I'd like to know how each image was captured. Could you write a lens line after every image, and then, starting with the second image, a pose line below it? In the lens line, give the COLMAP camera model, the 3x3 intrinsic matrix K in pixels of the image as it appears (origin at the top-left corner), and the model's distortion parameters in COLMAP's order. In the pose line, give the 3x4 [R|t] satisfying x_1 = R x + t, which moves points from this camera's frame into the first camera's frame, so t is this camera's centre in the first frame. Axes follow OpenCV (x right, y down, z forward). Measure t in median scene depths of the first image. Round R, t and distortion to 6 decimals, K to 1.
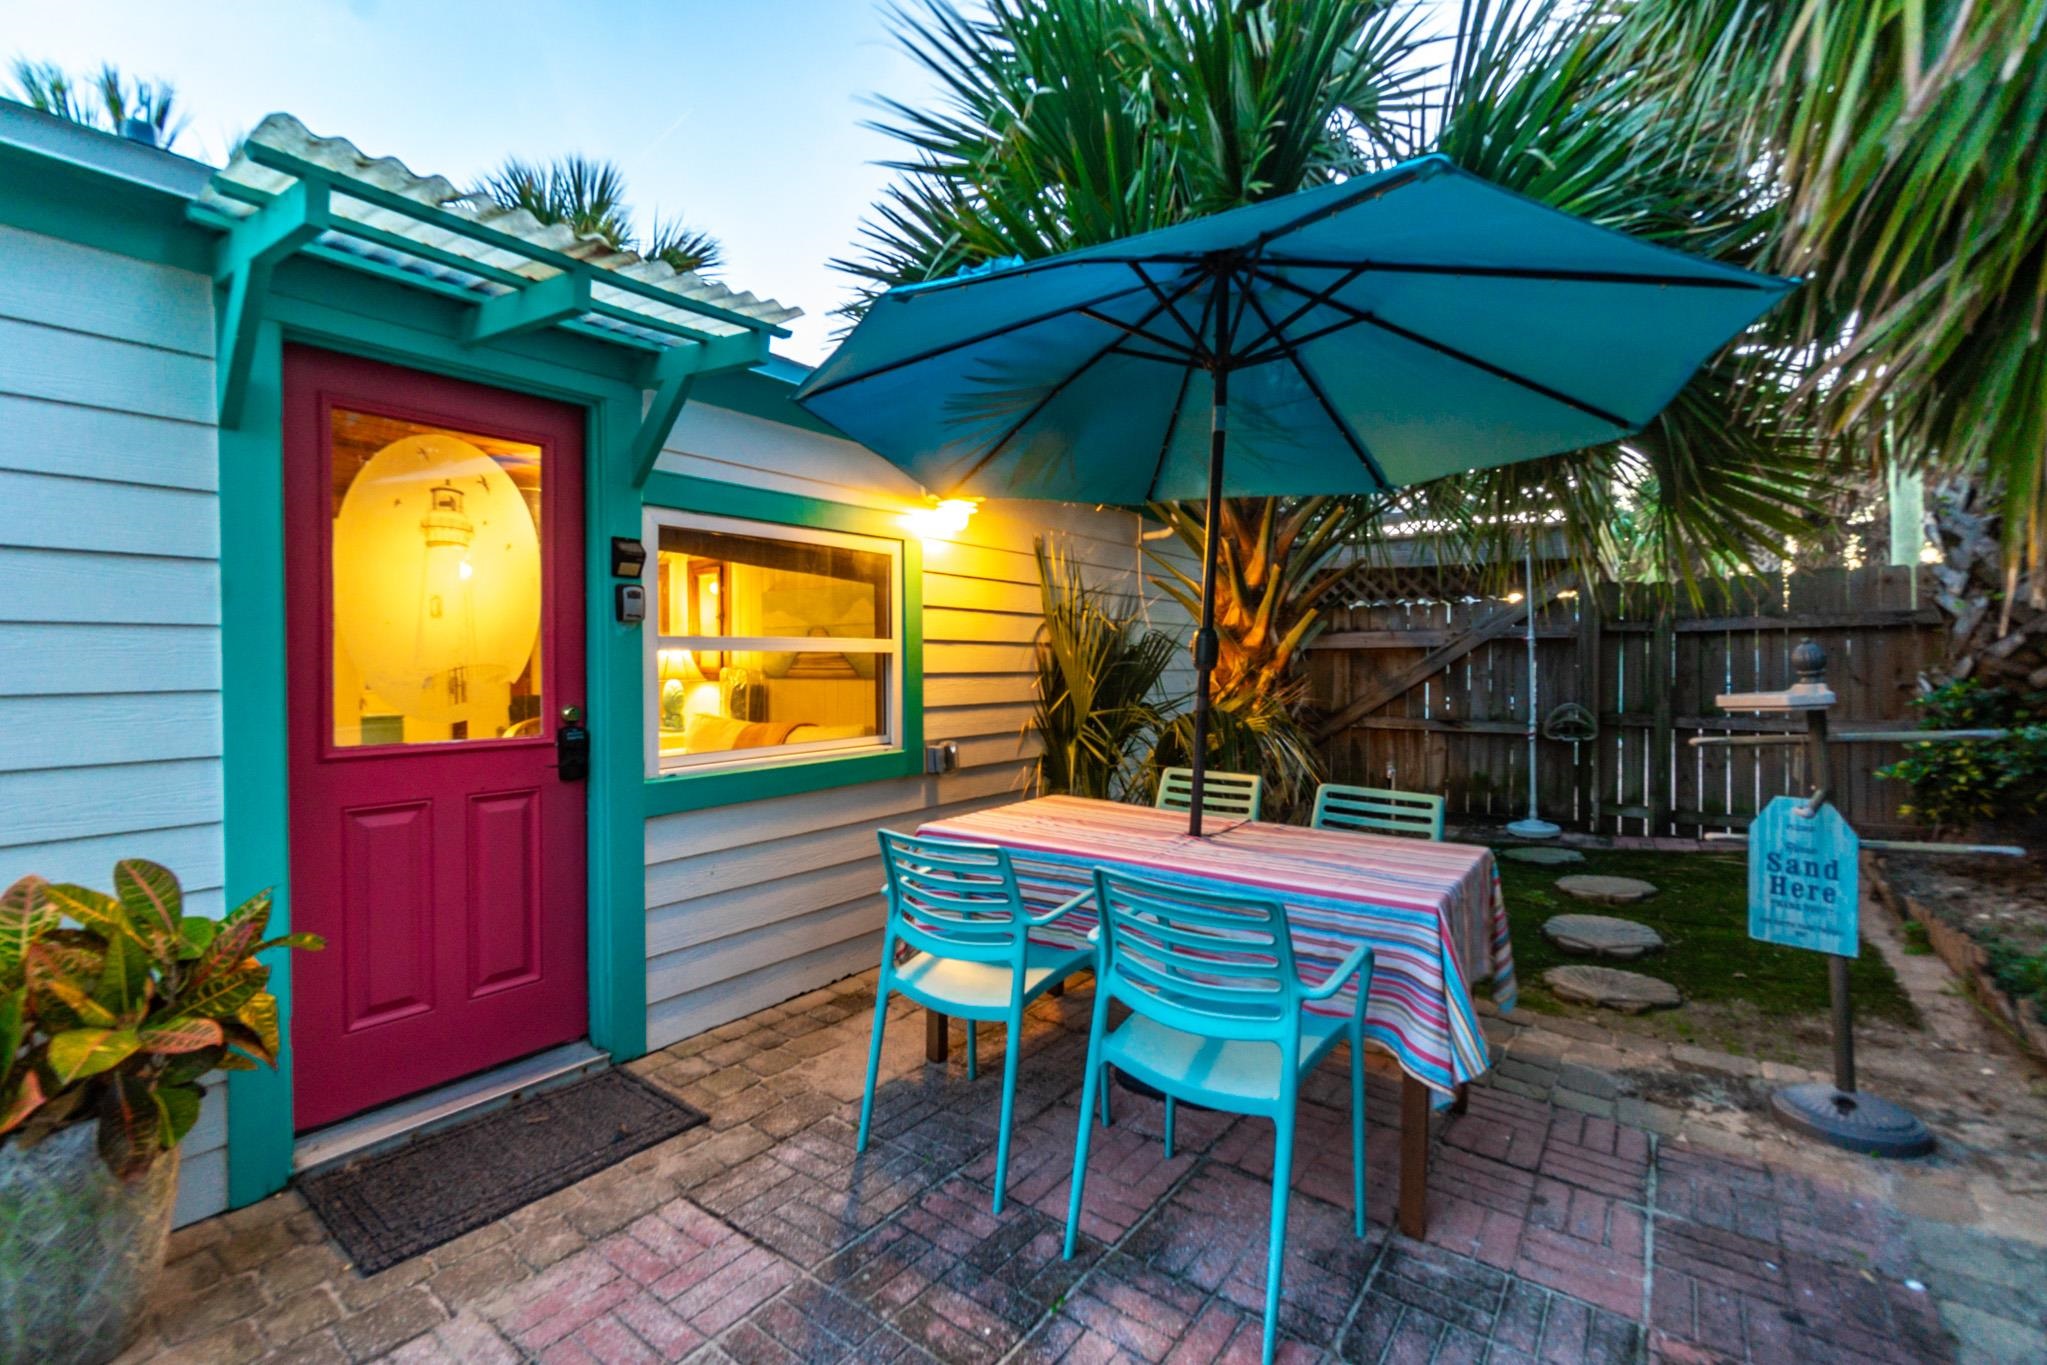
lens RADIAL K [[884.4, 0, 1013.8], [0, 884.4, 667.1], [0, 0, 1]] dist [-0.003287, 0.000378]
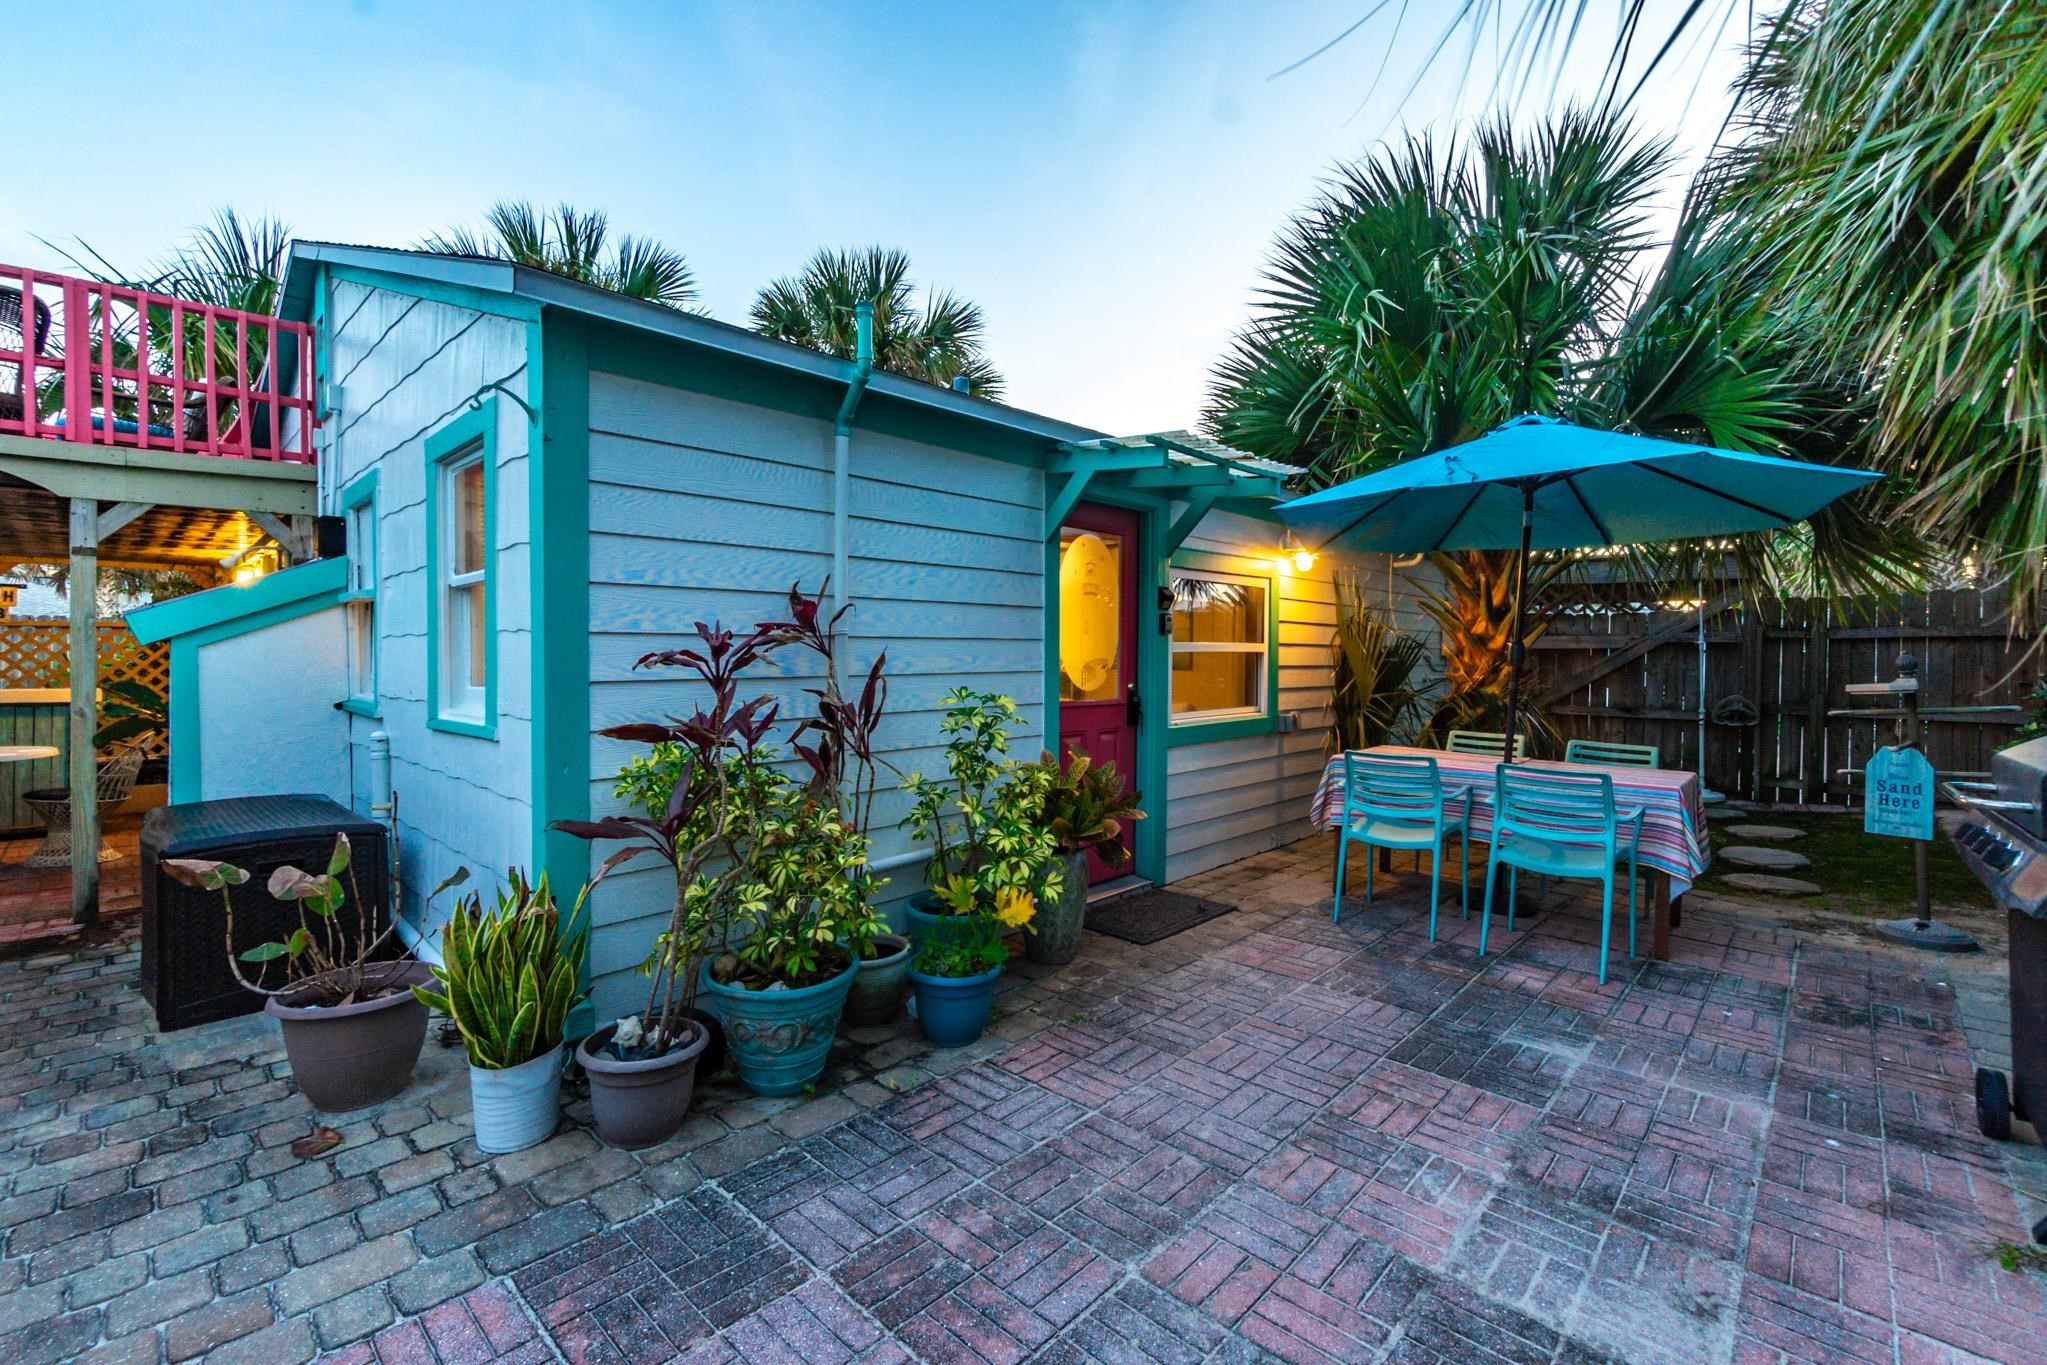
lens RADIAL K [[884.4, 0, 1013.8], [0, 884.4, 667.1], [0, 0, 1]] dist [-0.003287, 0.000378]
pose [[0.993785, 0.010909, -0.110780, -0.382974], [-0.009909, 0.999905, 0.009567, -0.001083], [0.110874, -0.008410, 0.993799, -0.547364]]
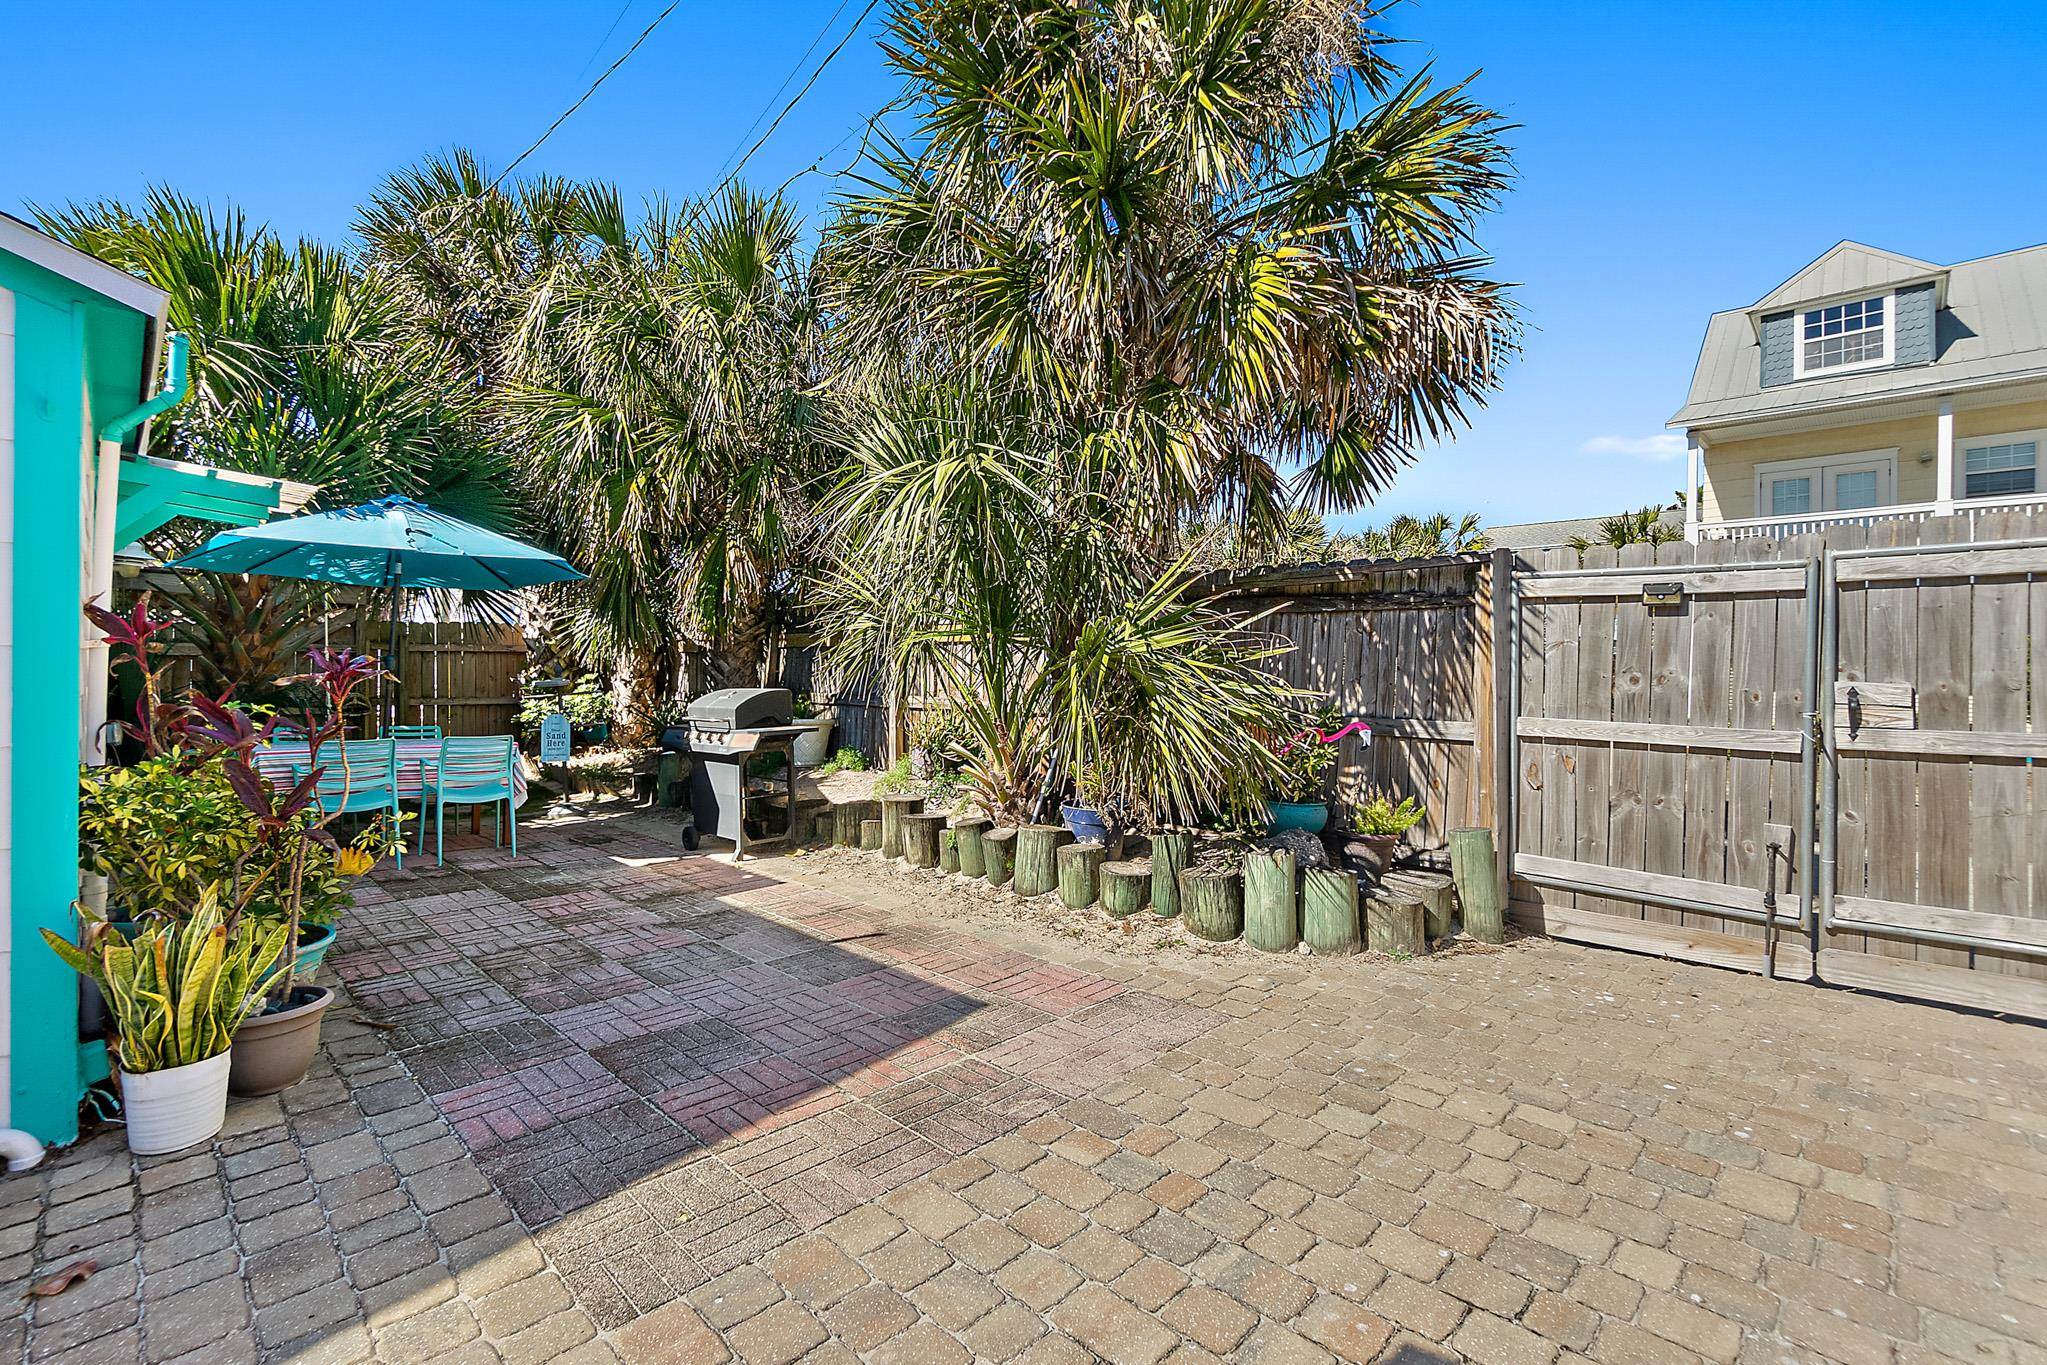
lens RADIAL K [[884.4, 0, 1013.8], [0, 884.4, 667.1], [0, 0, 1]] dist [-0.003287, 0.000378]
pose [[0.119995, 0.009998, 0.992724, -1.341274], [-0.010158, 0.999909, -0.008843, -0.006939], [-0.992722, -0.009023, 0.120086, -0.651241]]
